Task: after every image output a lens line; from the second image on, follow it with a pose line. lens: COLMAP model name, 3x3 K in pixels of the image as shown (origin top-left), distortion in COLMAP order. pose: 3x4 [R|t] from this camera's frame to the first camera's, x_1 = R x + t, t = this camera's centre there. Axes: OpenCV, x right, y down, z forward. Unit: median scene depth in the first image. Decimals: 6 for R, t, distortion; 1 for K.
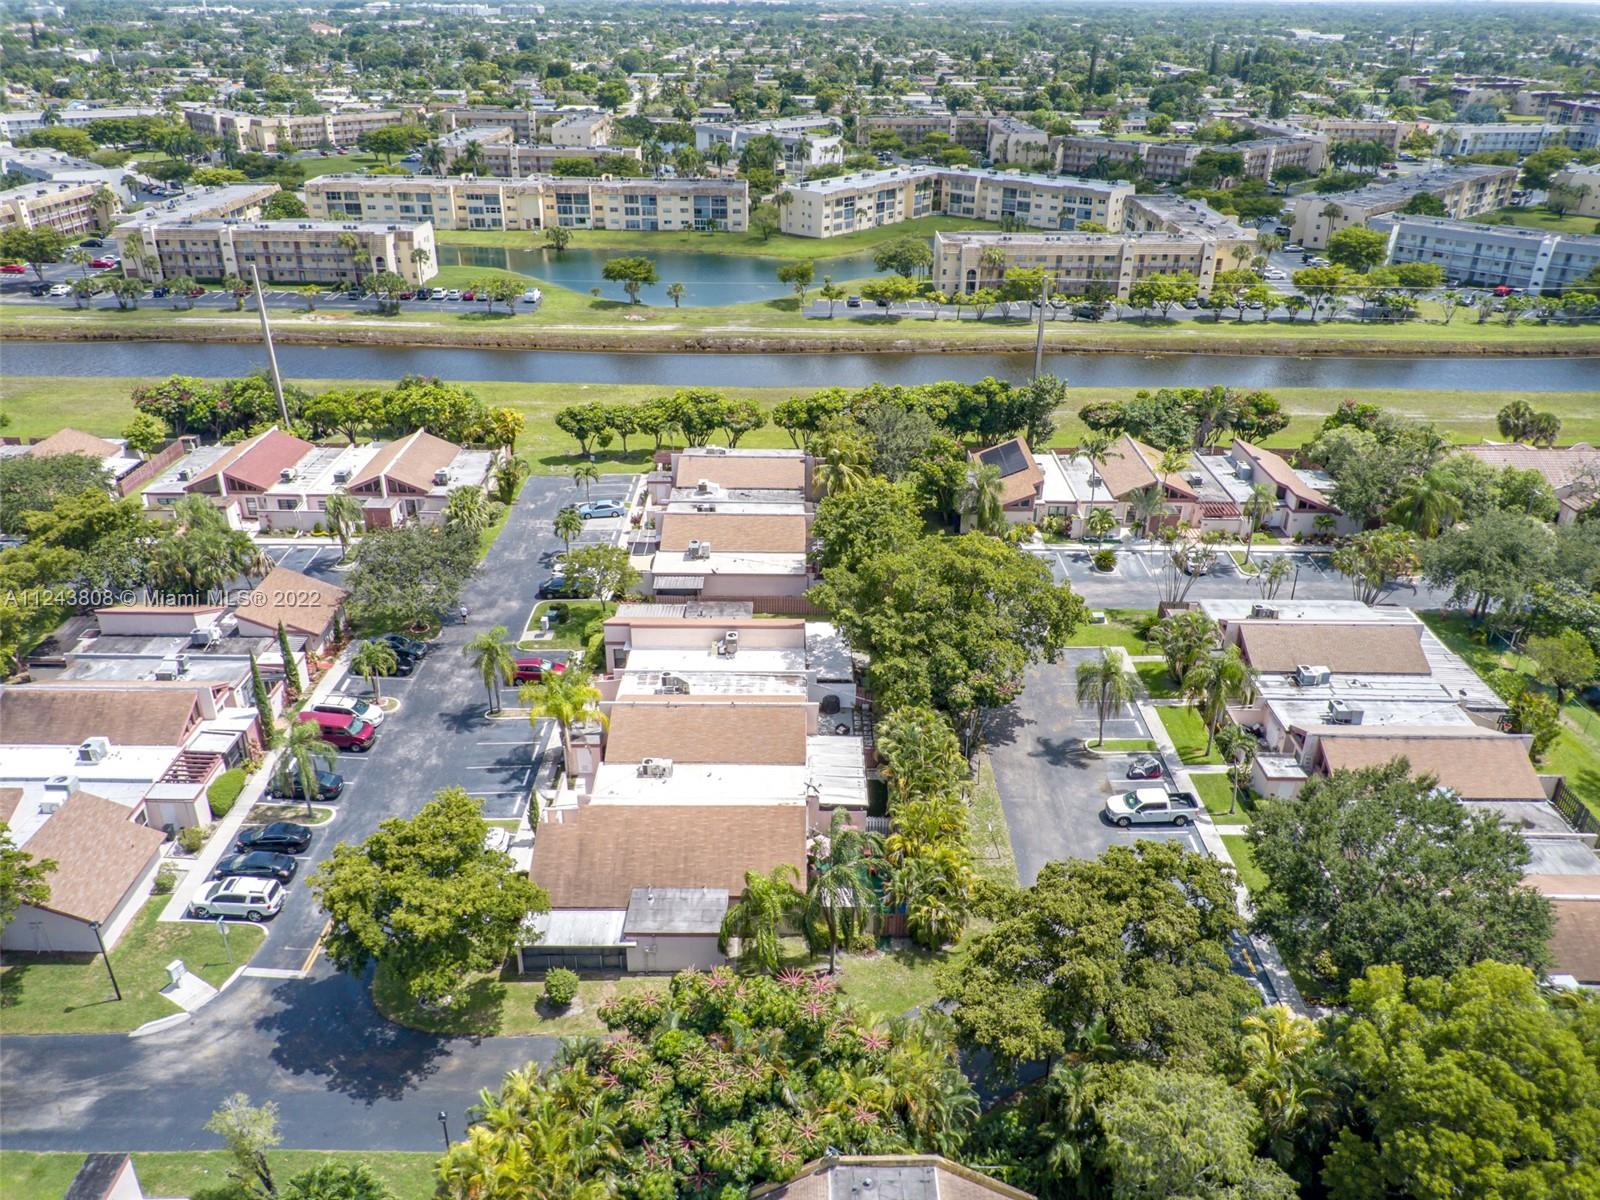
lens RADIAL K [[1202.9, 0, 801.6], [0, 1202.9, 607.7], [0, 0, 1]] dist [0.092917, -0.144925]
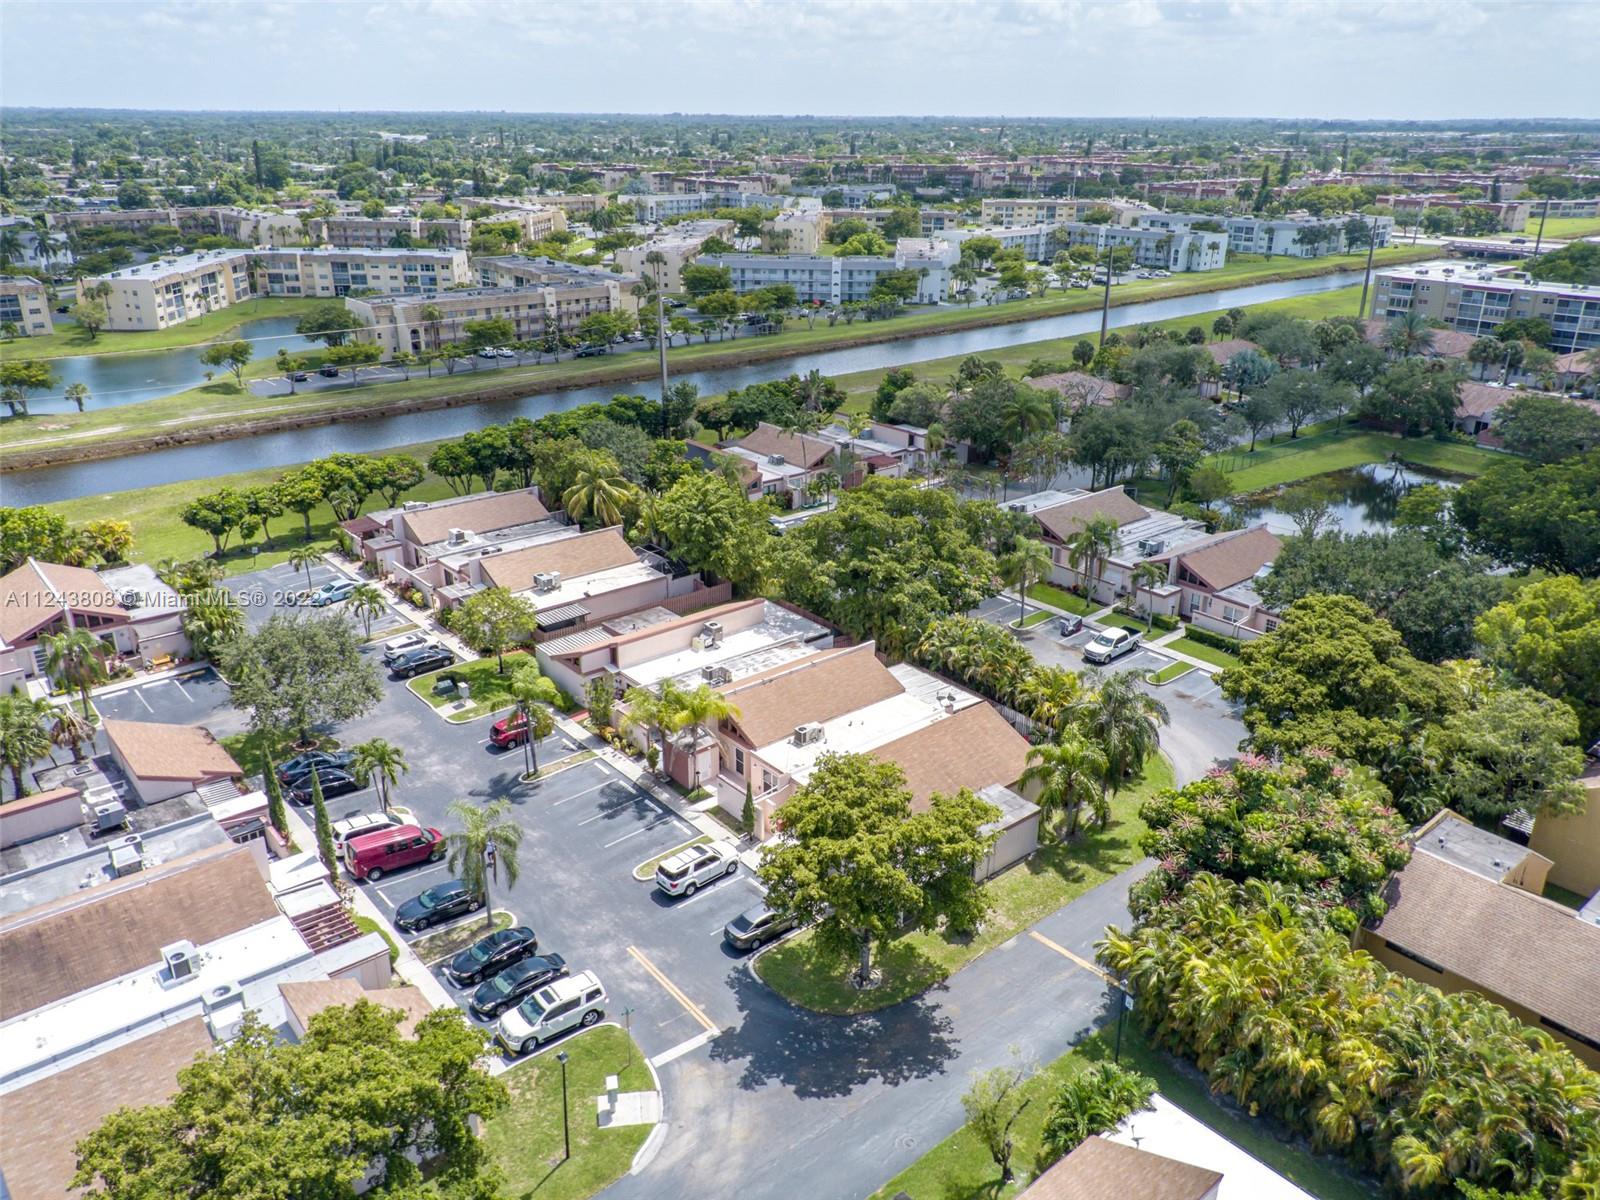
lens RADIAL K [[1205.7, 0, 800.0], [0, 1205.7, 600.0], [0, 0, 1]] dist [0.093107, -0.173375]
pose [[0.763770, -0.242777, 0.598092, -0.577605], [0.291172, 0.956530, 0.016444, 0.007840], [-0.576085, 0.161588, 0.801259, 0.161084]]
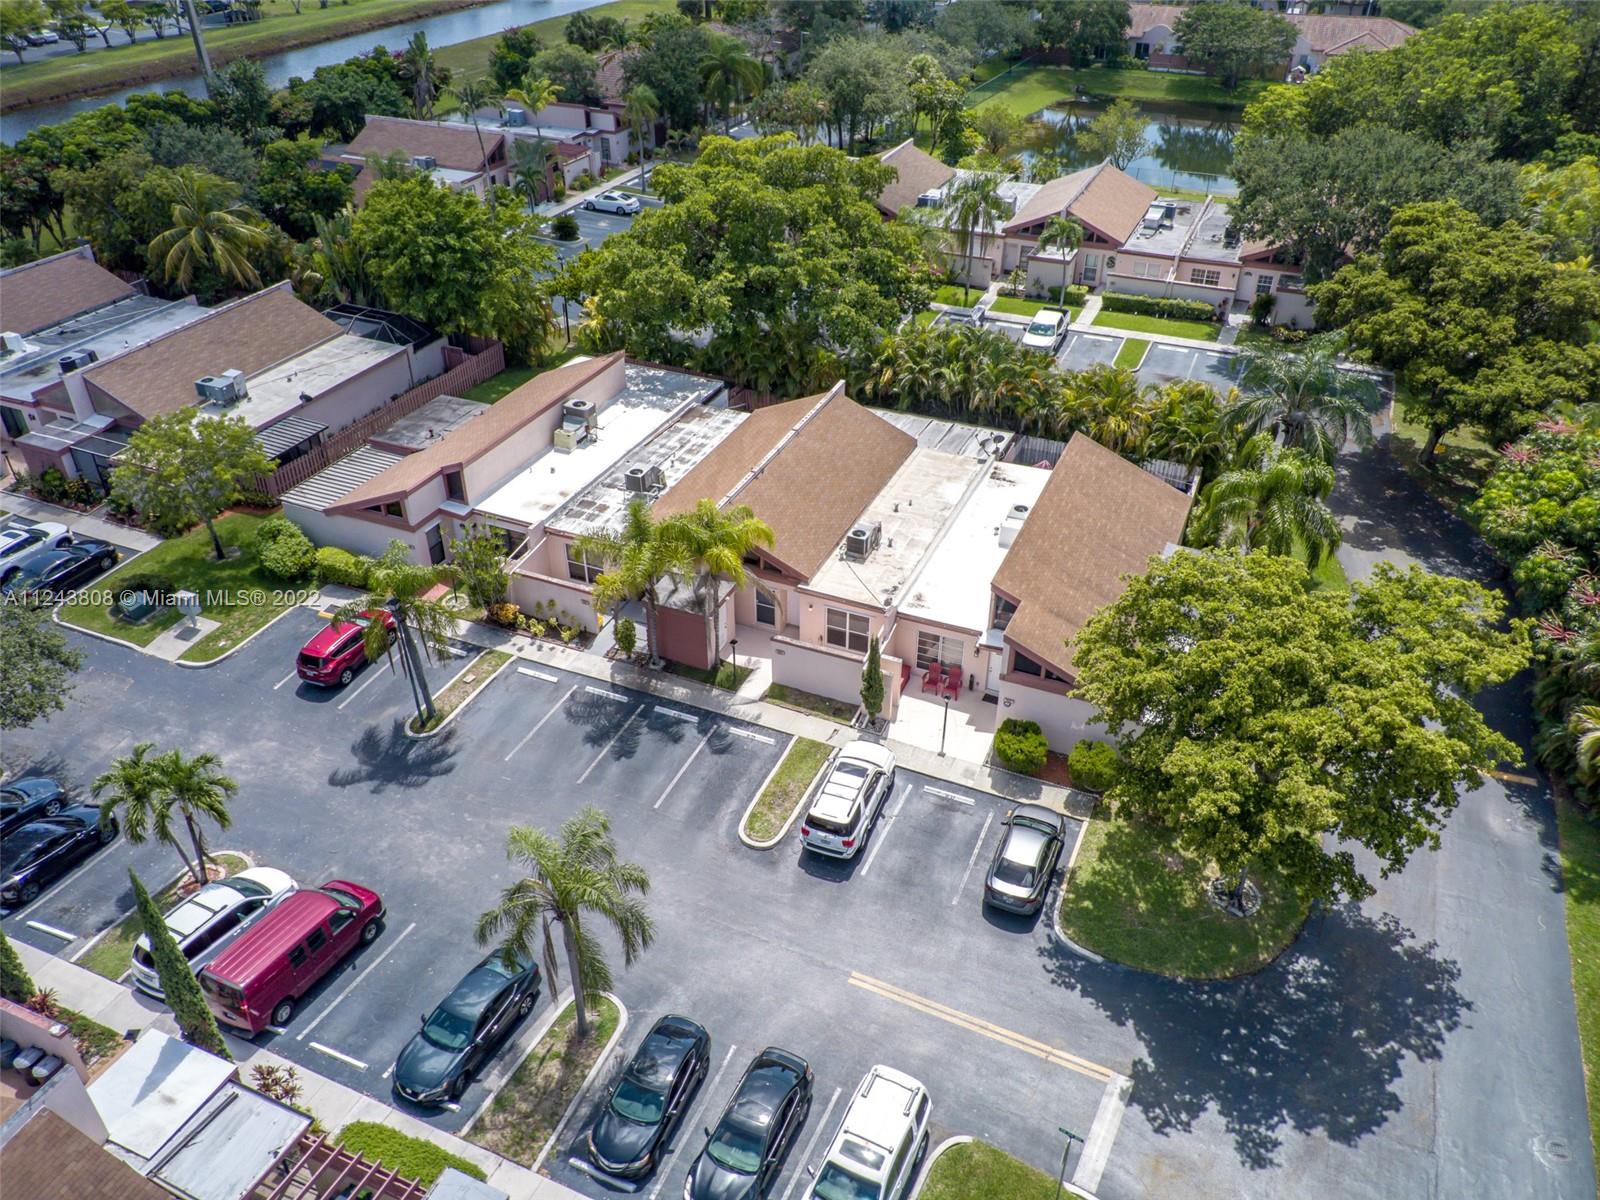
lens RADIAL K [[1202.9, 0, 801.6], [0, 1202.9, 607.7], [0, 0, 1]] dist [0.092917, -0.144925]
pose [[0.393037, -0.519477, 0.758727, -0.526305], [0.415553, 0.836410, 0.357399, -0.062533], [-0.820267, 0.174821, 0.544610, 0.575878]]
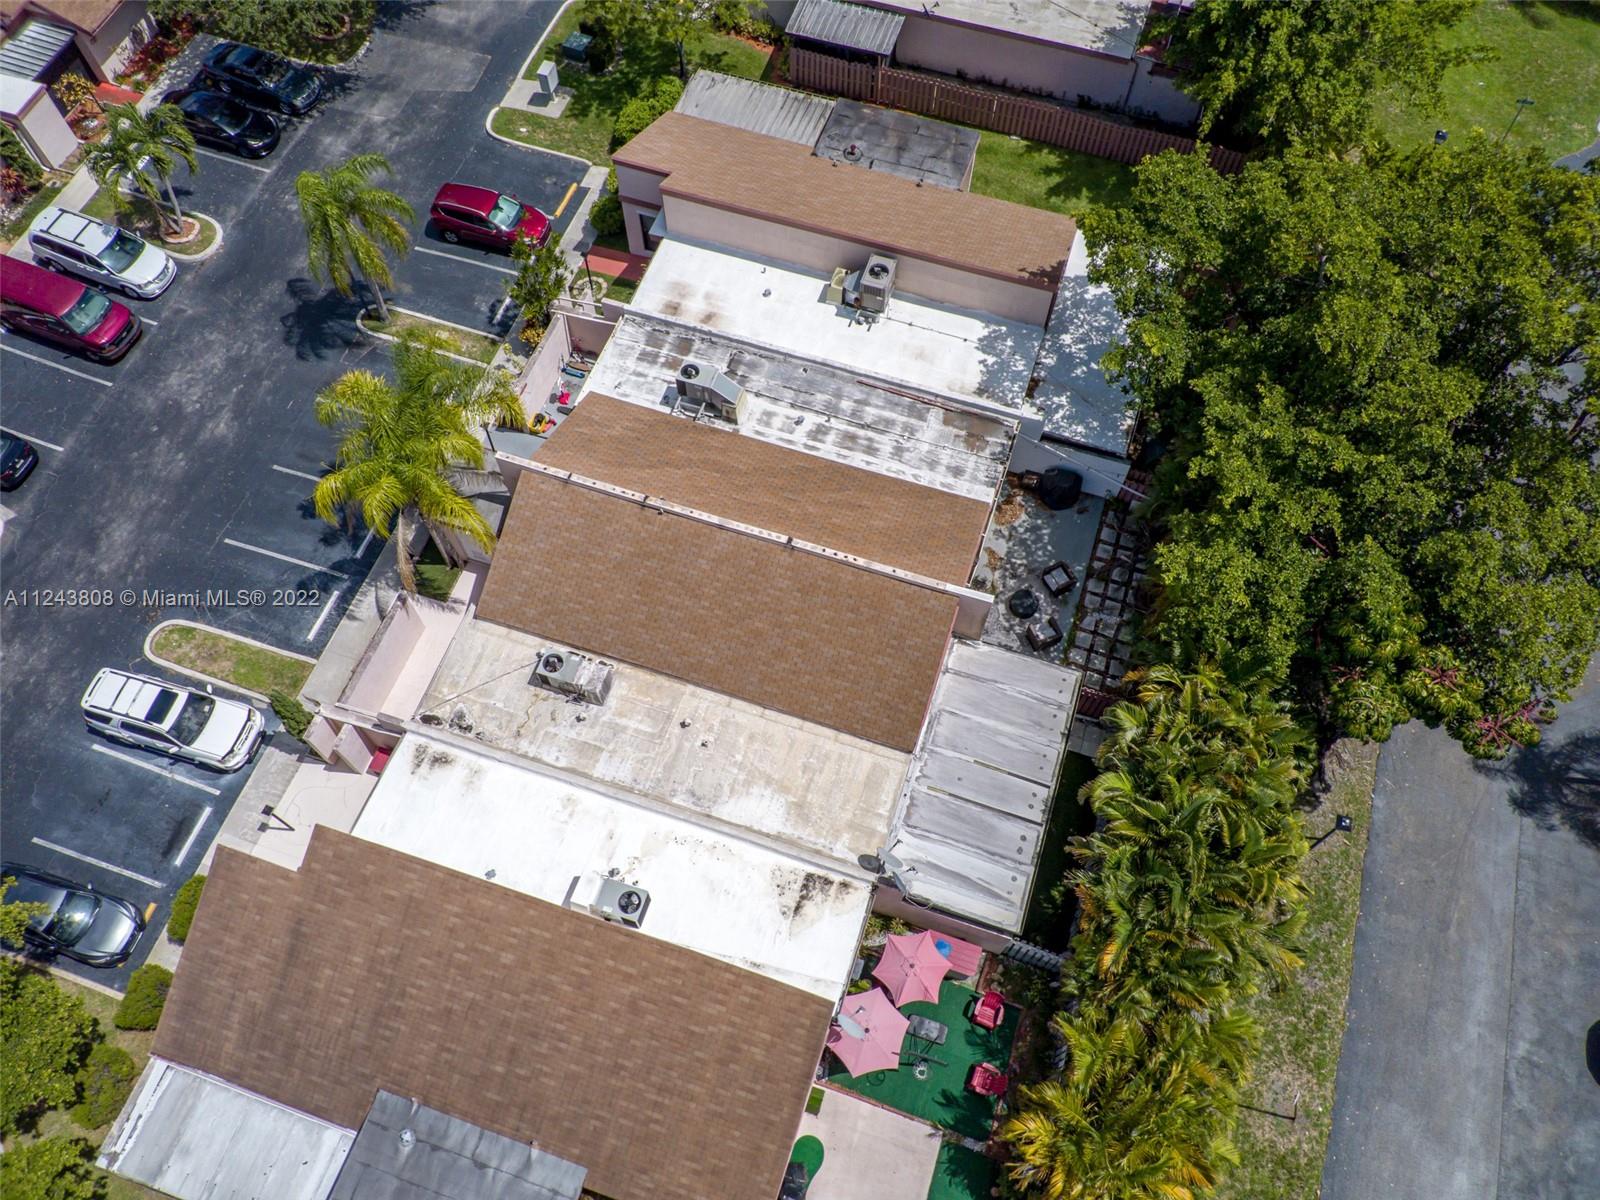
lens RADIAL K [[1202.9, 0, 801.6], [0, 1202.9, 607.7], [0, 0, 1]] dist [0.092917, -0.144925]
pose [[0.948004, 0.279885, -0.151499, 0.013470], [-0.139660, 0.793597, 0.592199, -0.128695], [0.285977, -0.540249, 0.791422, 0.579443]]
